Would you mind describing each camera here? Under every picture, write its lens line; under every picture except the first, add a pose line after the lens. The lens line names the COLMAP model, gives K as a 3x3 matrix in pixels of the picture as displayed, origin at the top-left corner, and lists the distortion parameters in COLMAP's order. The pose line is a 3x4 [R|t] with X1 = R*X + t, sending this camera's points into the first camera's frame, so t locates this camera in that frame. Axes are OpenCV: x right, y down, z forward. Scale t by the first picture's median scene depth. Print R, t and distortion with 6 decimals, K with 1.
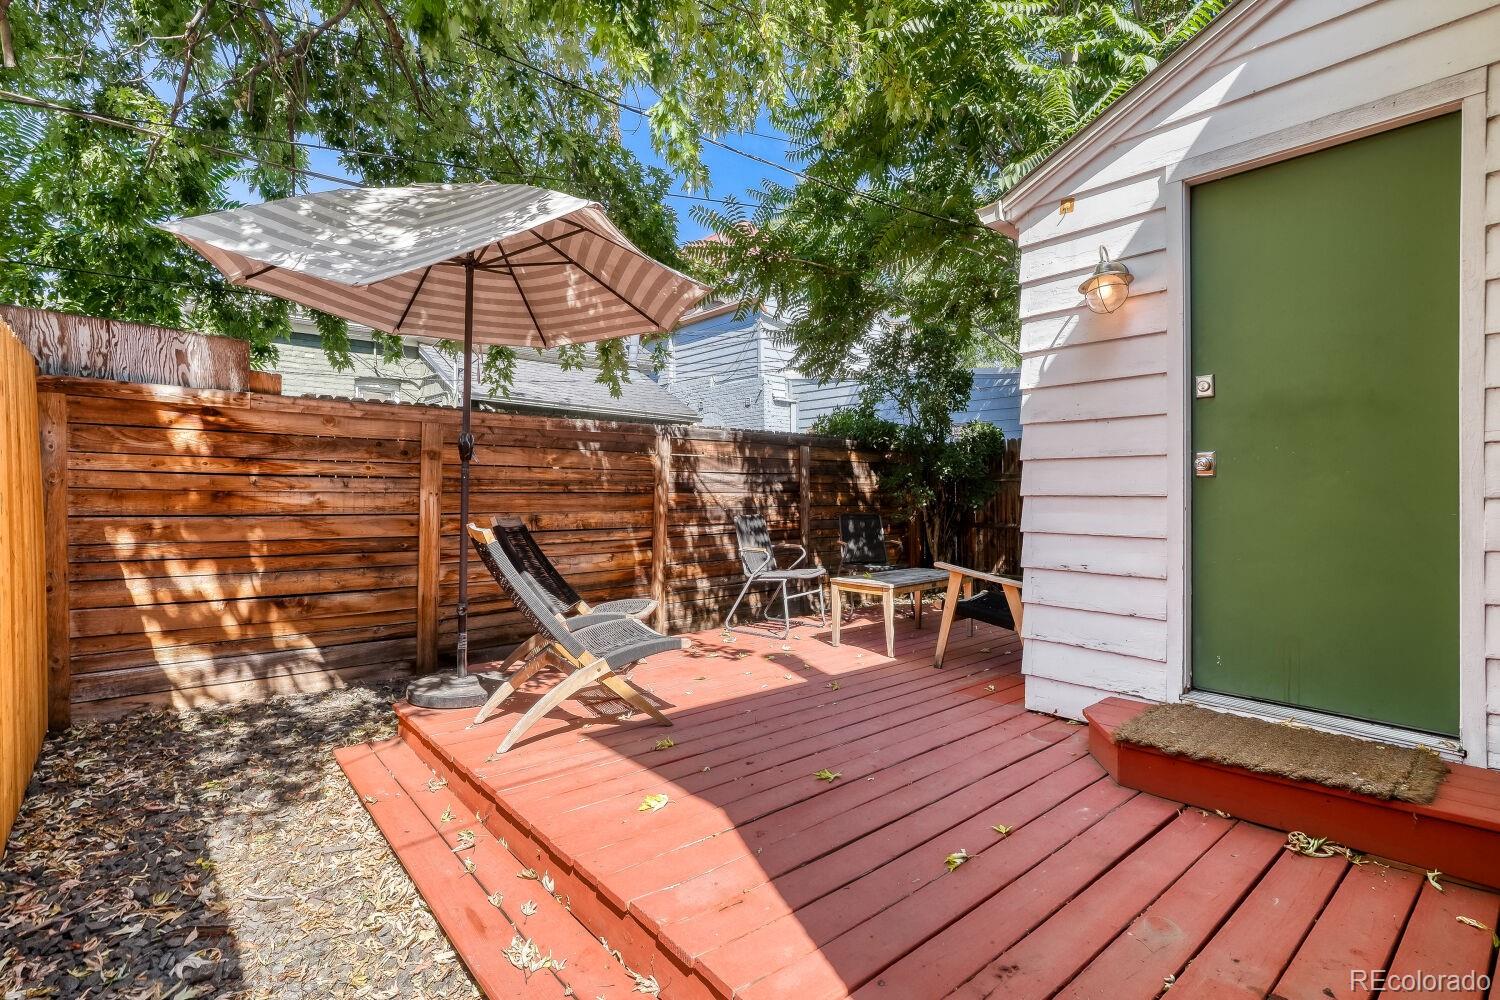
lens RADIAL K [[712.8, 0, 759.9], [0, 712.8, 491.1], [0, 0, 1]] dist [-0.021213, 0.017135]
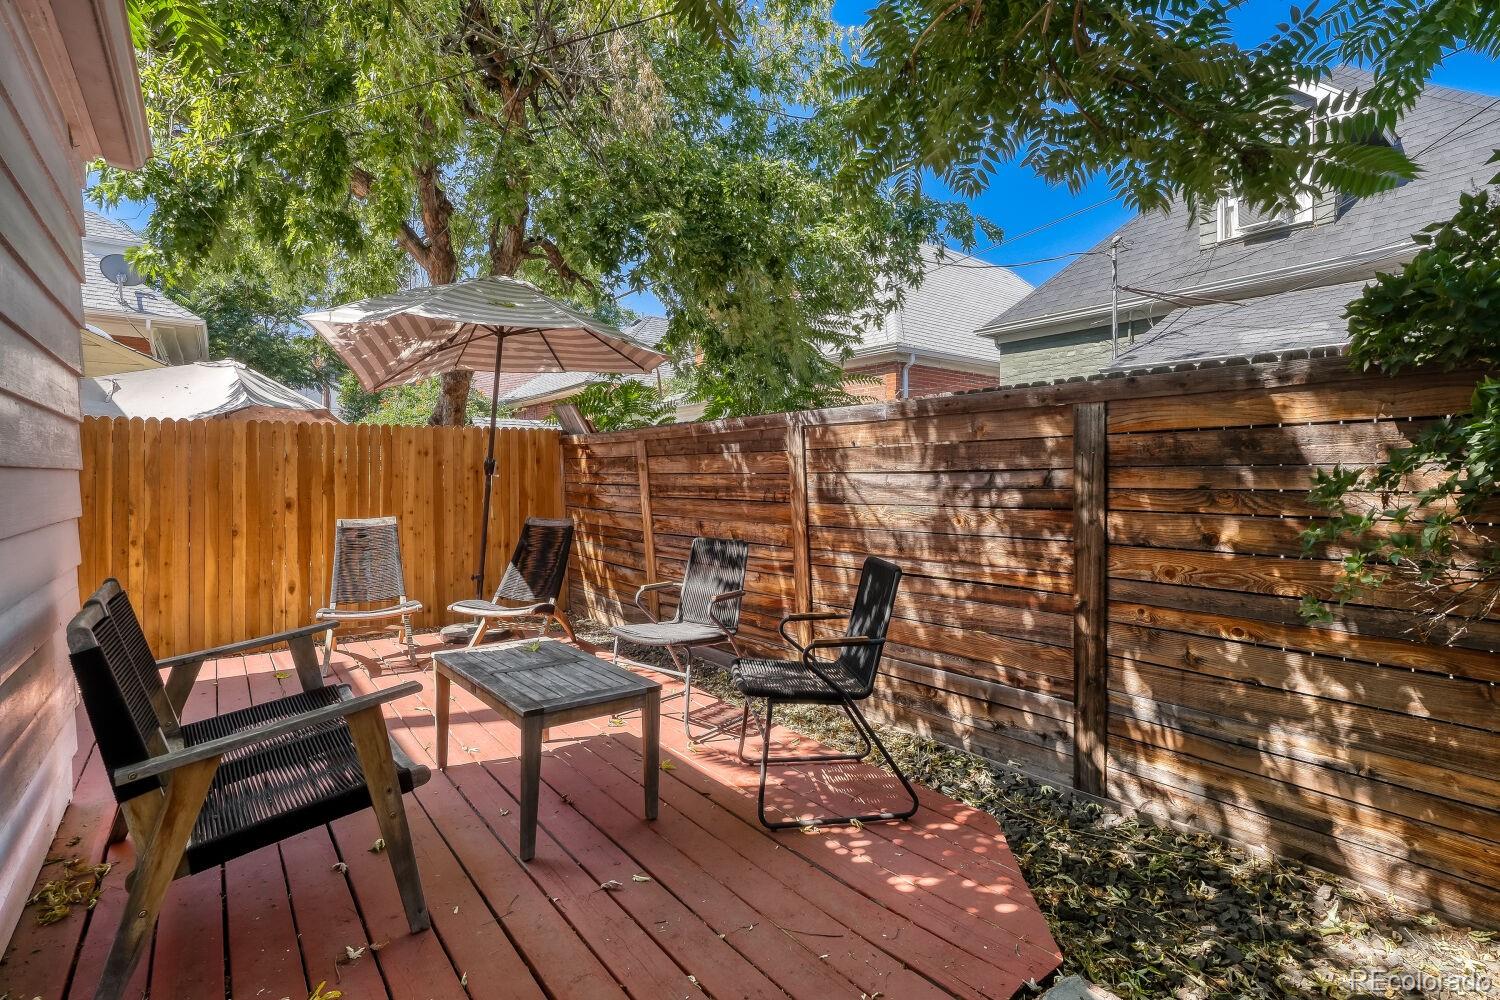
lens RADIAL K [[735.2, 0, 747.8], [0, 735.2, 487.4], [0, 0, 1]] dist [-0.024414, 0.000950]
pose [[-0.078103, 0.003577, -0.996939, 0.609285], [-0.005974, 0.999974, 0.004056, -0.015934], [0.996927, 0.006272, -0.078080, 0.978245]]
